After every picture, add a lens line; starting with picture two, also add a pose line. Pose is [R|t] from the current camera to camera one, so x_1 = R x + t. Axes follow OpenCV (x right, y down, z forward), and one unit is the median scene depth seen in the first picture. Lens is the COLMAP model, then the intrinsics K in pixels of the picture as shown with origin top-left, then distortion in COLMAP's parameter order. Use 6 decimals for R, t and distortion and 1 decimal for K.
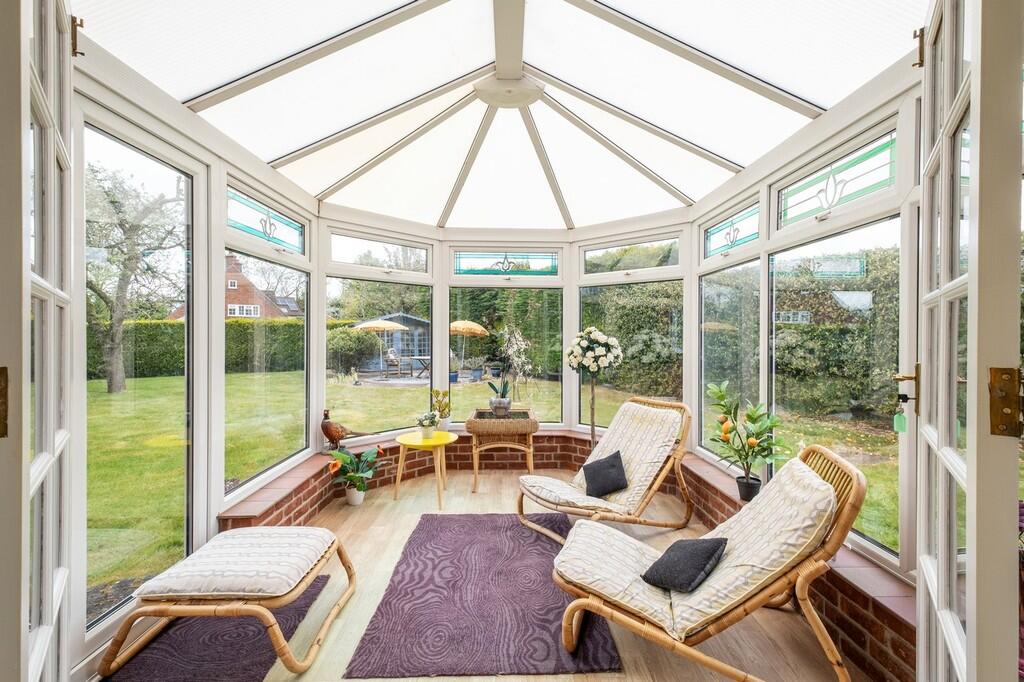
lens RADIAL K [[470.2, 0, 520.0], [0, 470.2, 343.9], [0, 0, 1]] dist [-0.005356, -0.000211]
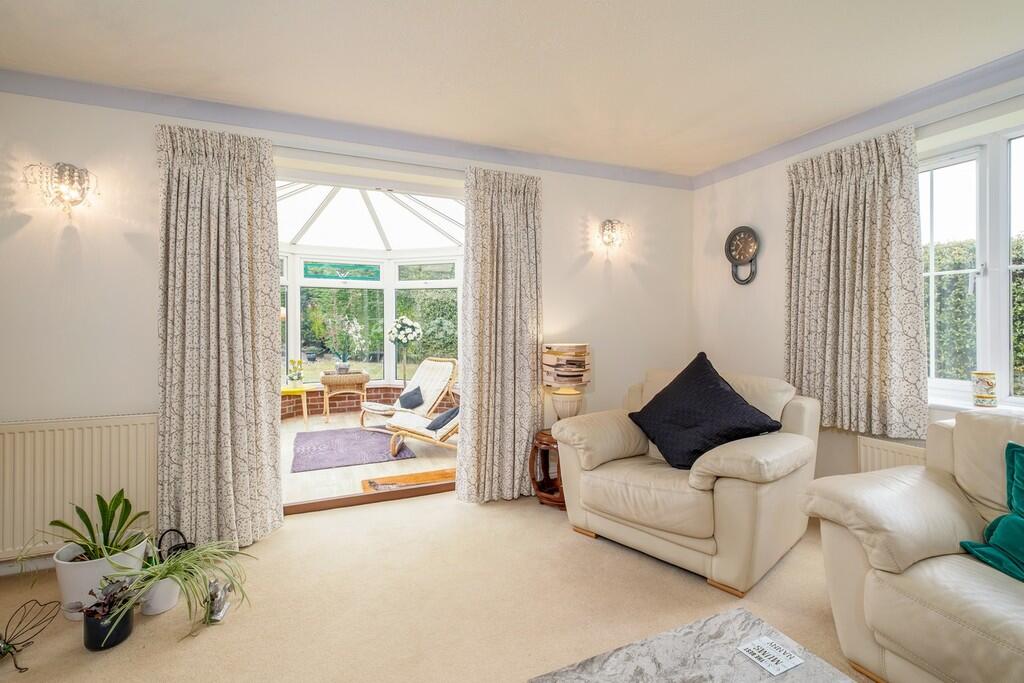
lens RADIAL K [[470.2, 0, 514.2], [0, 470.2, 327.0], [0, 0, 1]] dist [-0.005356, -0.000211]
pose [[0.929841, -0.006388, 0.367907, -0.090397], [0.008445, 0.999956, -0.003981, 0.012169], [-0.367865, 0.006809, 0.929854, -0.660011]]
